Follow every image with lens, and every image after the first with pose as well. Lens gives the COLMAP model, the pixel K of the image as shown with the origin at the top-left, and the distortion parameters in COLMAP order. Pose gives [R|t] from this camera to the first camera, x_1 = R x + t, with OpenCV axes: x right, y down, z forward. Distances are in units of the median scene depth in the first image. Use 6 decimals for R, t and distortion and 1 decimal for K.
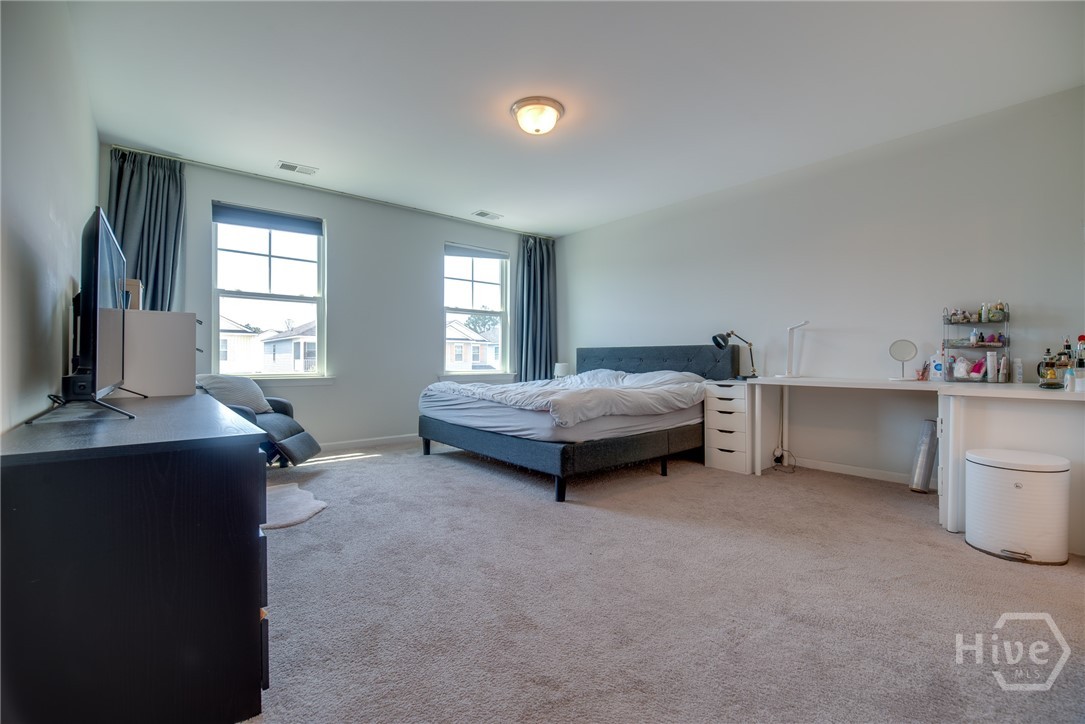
lens RADIAL K [[466.9, 0, 542.5], [0, 466.9, 362.0], [0, 0, 1]] dist [0.001208, -0.010564]
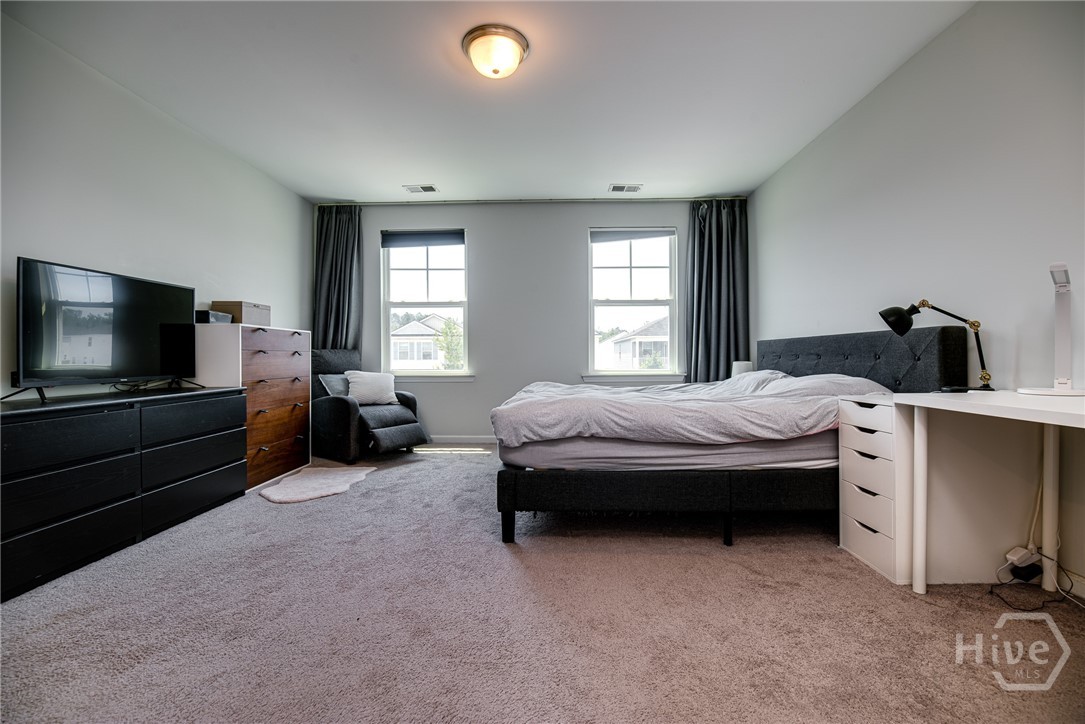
lens RADIAL K [[466.9, 0, 542.5], [0, 466.9, 362.0], [0, 0, 1]] dist [0.001208, -0.010564]
pose [[0.754858, 0.001098, -0.655887, 0.418112], [0.001747, 0.999992, 0.003684, -0.000392], [0.655885, -0.003927, 0.754850, 0.327963]]
